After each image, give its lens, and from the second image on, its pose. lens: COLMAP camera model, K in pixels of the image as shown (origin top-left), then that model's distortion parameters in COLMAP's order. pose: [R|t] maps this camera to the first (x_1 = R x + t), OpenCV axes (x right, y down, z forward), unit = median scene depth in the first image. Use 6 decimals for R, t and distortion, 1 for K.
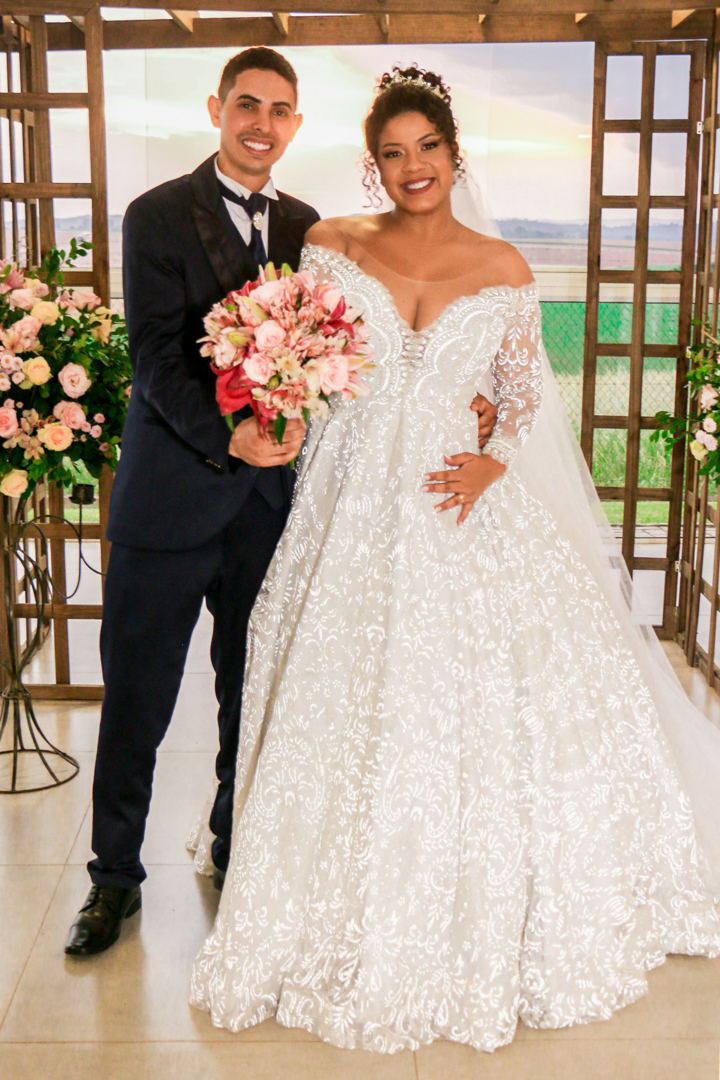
lens RADIAL K [[1448.7, 0, 357.3], [0, 1448.7, 522.2], [0, 0, 1]] dist [-0.081865, 0.051831]
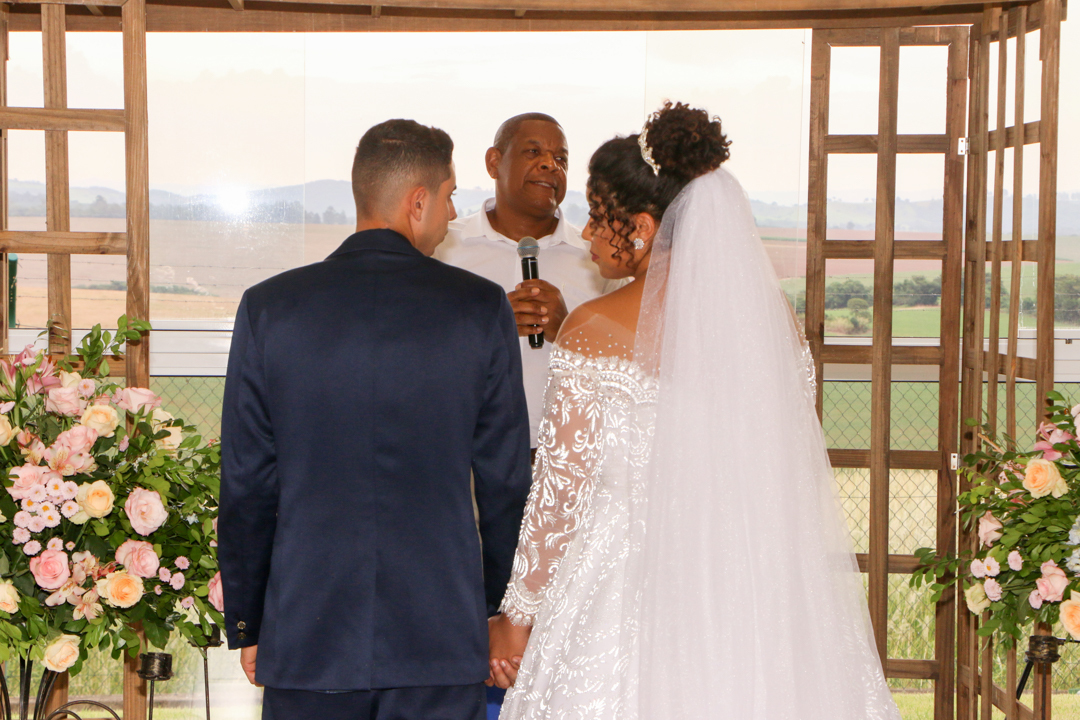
lens RADIAL K [[2754.1, 0, 540.0], [0, 2754.1, 360.0], [0, 0, 1]] dist [0.351407, -1.324314]
pose [[0.996527, -0.001290, 0.083258, -0.108283], [0.013300, 0.989508, -0.143864, 0.030850], [-0.082199, 0.144472, 0.986089, -0.415048]]
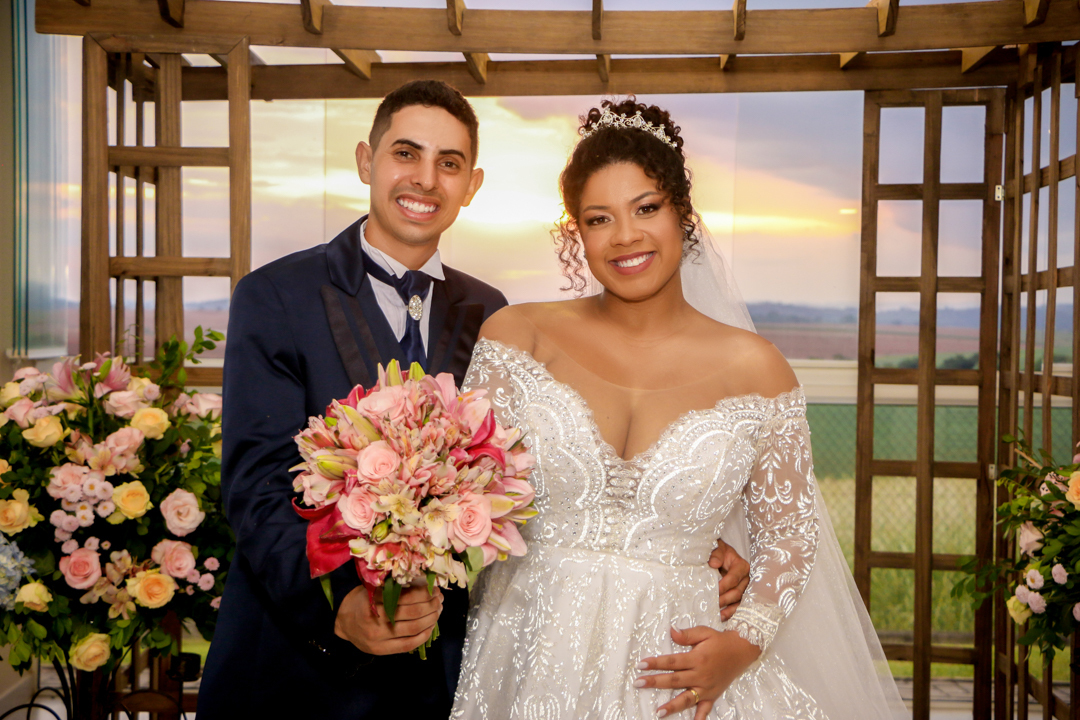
lens RADIAL K [[1612.6, 0, 540.0], [0, 1612.6, 360.0], [0, 0, 1]] dist [0.046760, 0.116109]
pose [[0.999409, 0.005169, -0.033980, 0.018350], [-0.010979, 0.984844, -0.173096, -0.031312], [0.032571, 0.173367, 0.984319, 0.154618]]
